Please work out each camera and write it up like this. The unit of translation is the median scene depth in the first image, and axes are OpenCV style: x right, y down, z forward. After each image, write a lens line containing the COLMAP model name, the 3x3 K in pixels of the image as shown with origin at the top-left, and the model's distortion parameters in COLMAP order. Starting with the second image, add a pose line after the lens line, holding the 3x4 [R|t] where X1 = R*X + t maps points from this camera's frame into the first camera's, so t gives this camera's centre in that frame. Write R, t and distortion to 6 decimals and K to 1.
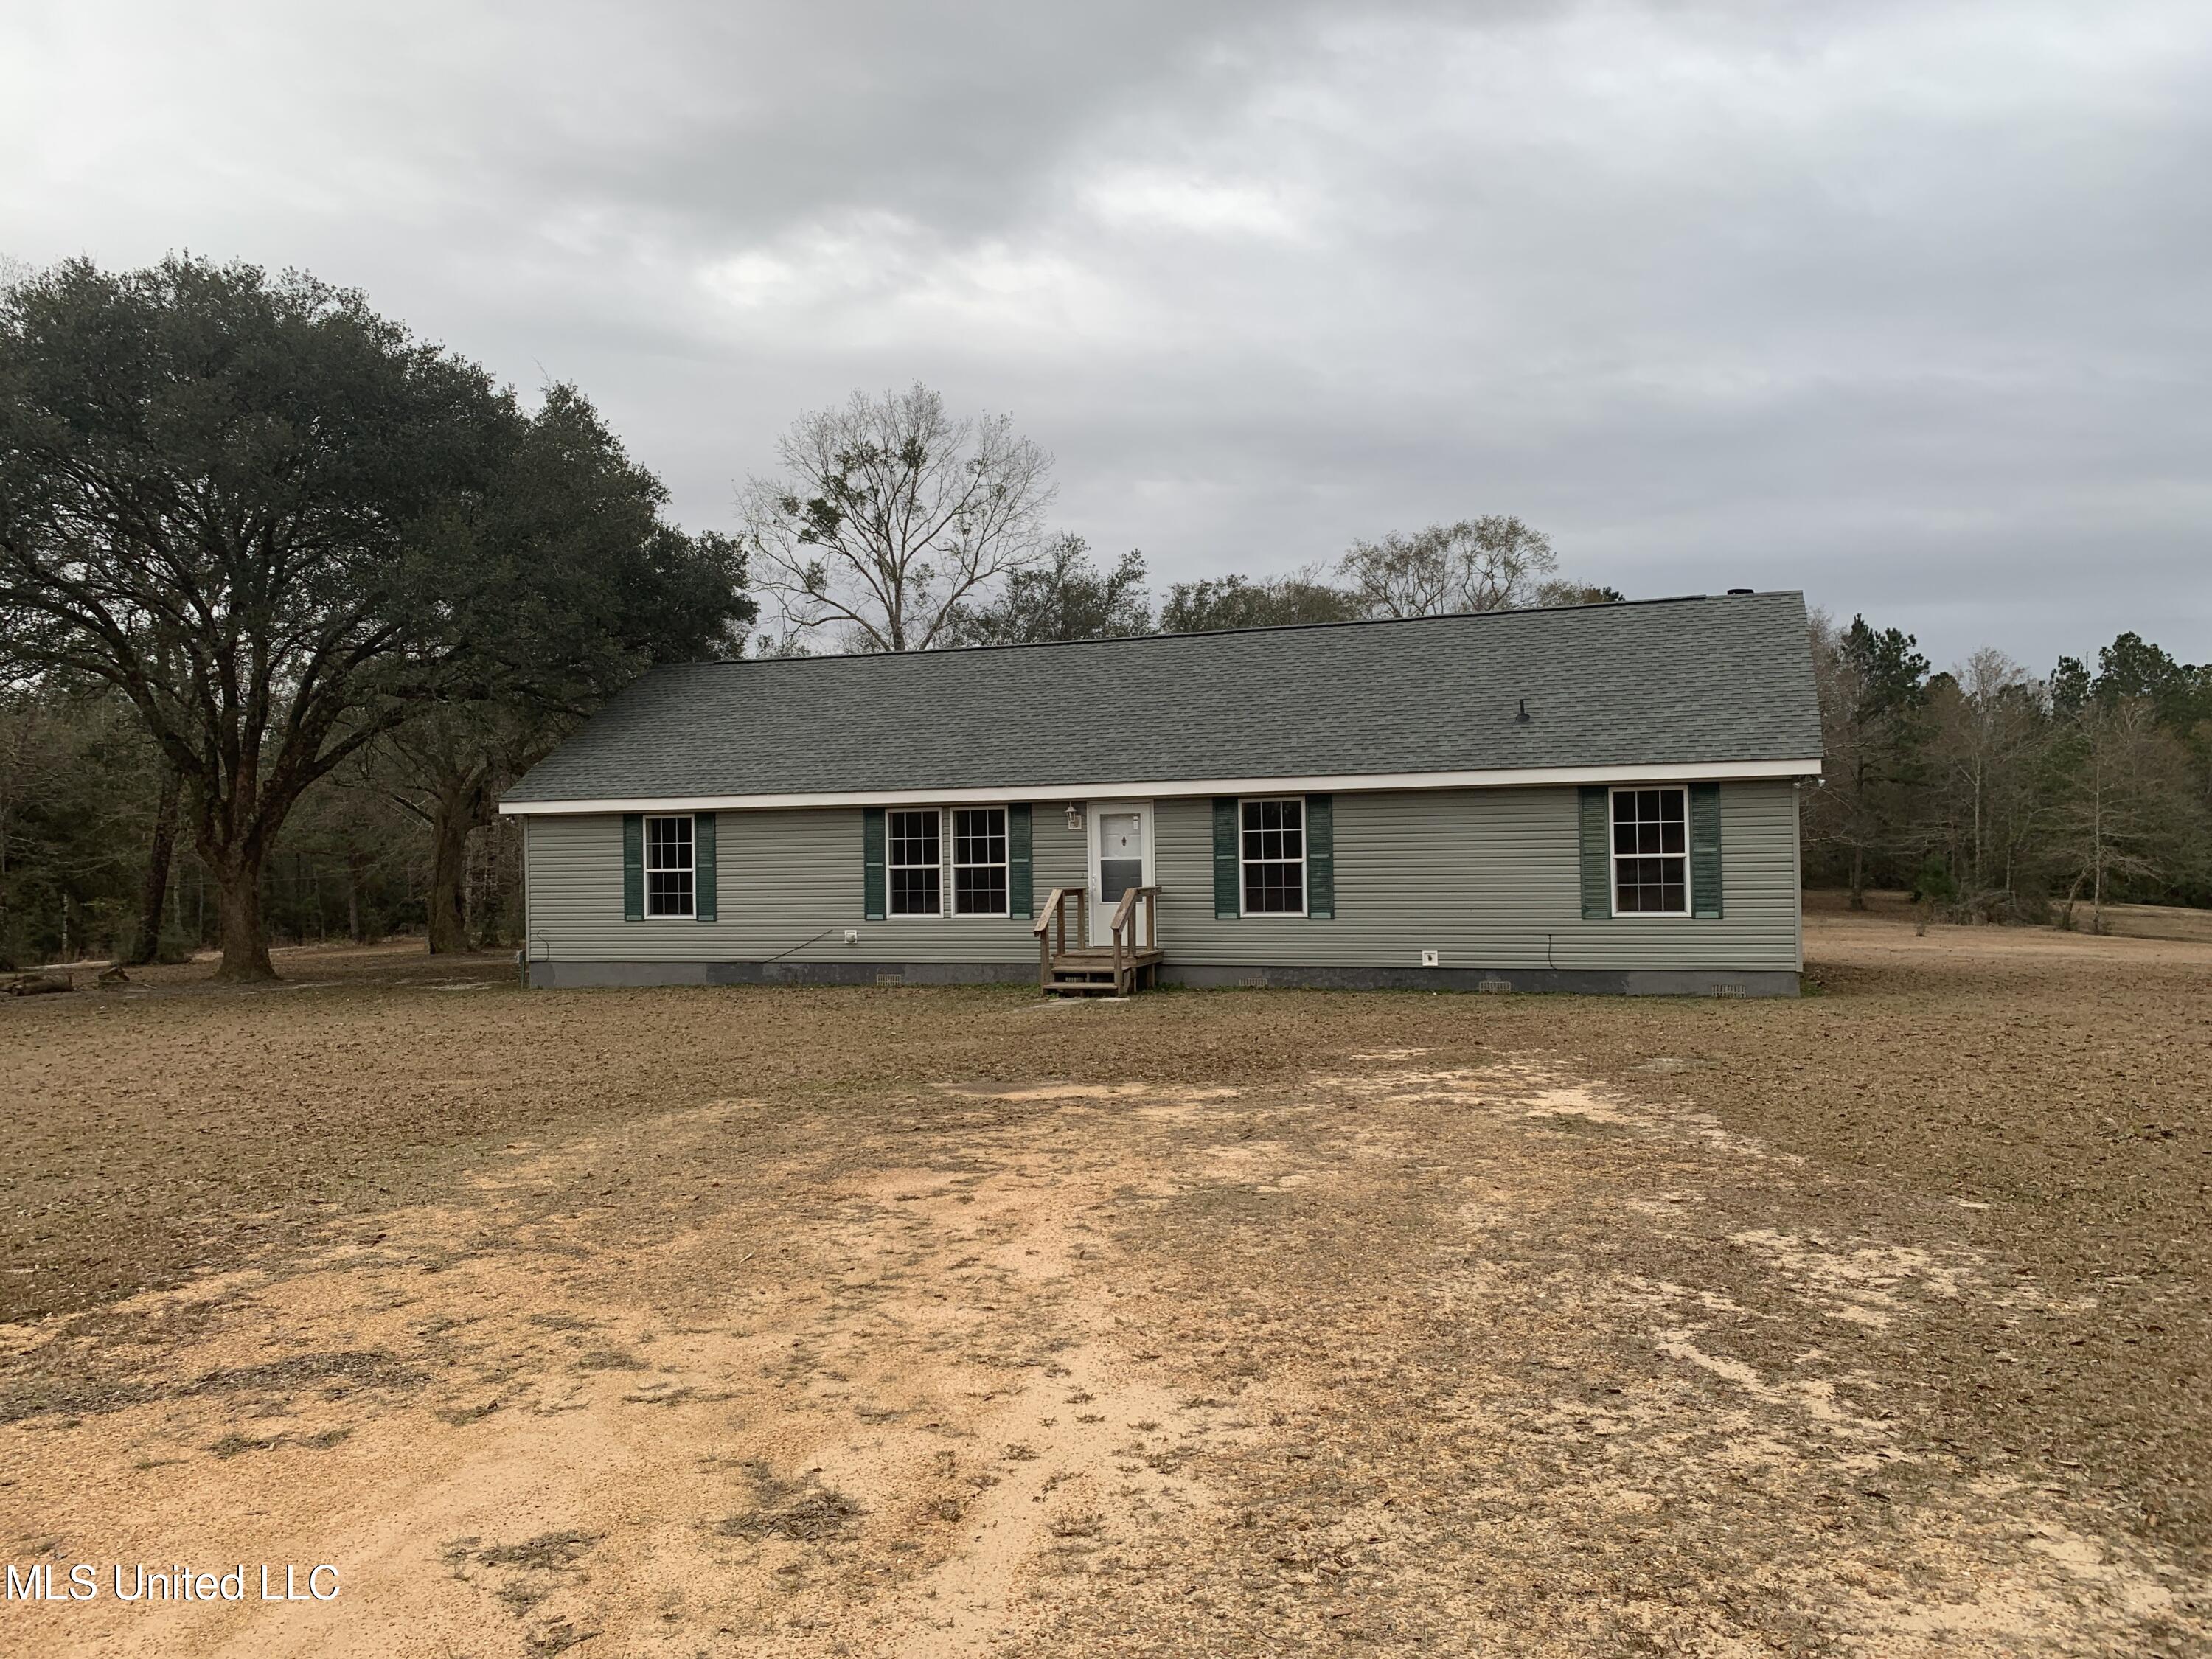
lens RADIAL K [[1655.8, 0, 1108.9], [0, 1655.8, 839.6], [0, 0, 1]] dist [0.064134, -0.088359]
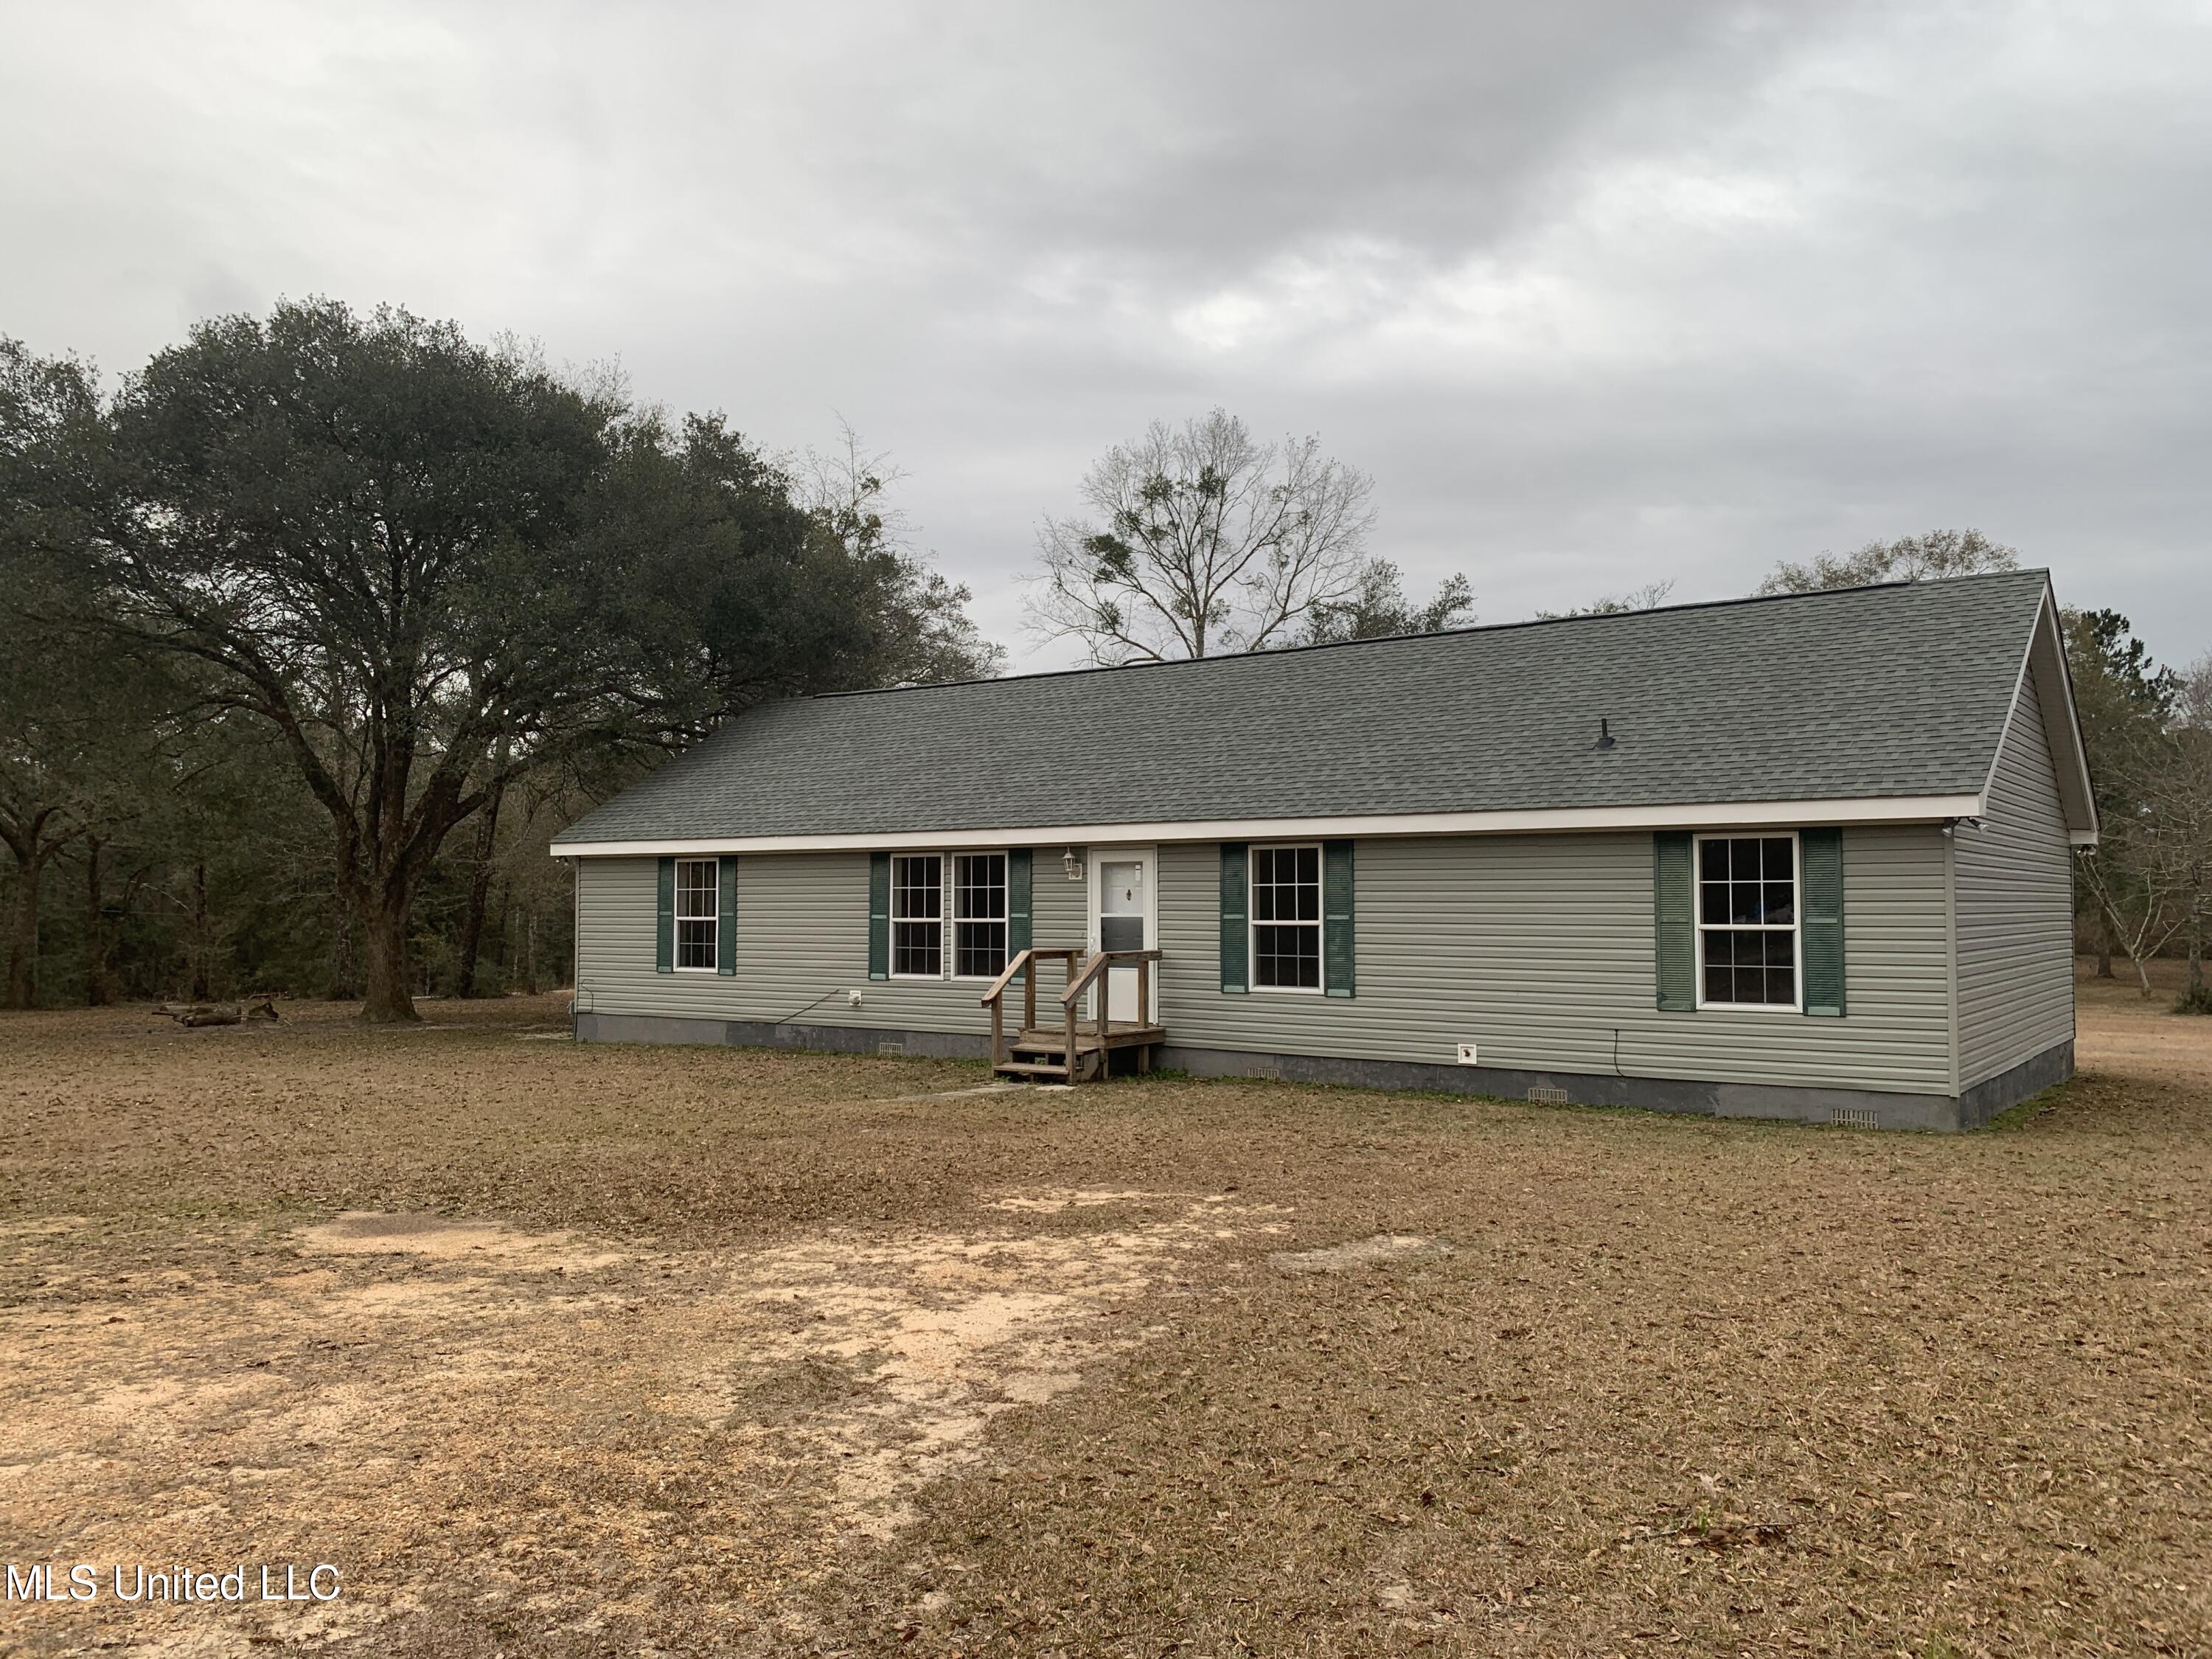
lens RADIAL K [[1682.7, 0, 1106.0], [0, 1682.7, 829.5], [0, 0, 1]] dist [0.033247, -0.007961]
pose [[0.961904, 0.007455, -0.273287, 0.219647], [-0.017931, 0.999196, -0.035855, -0.001254], [0.272800, 0.039390, 0.961264, 0.176682]]
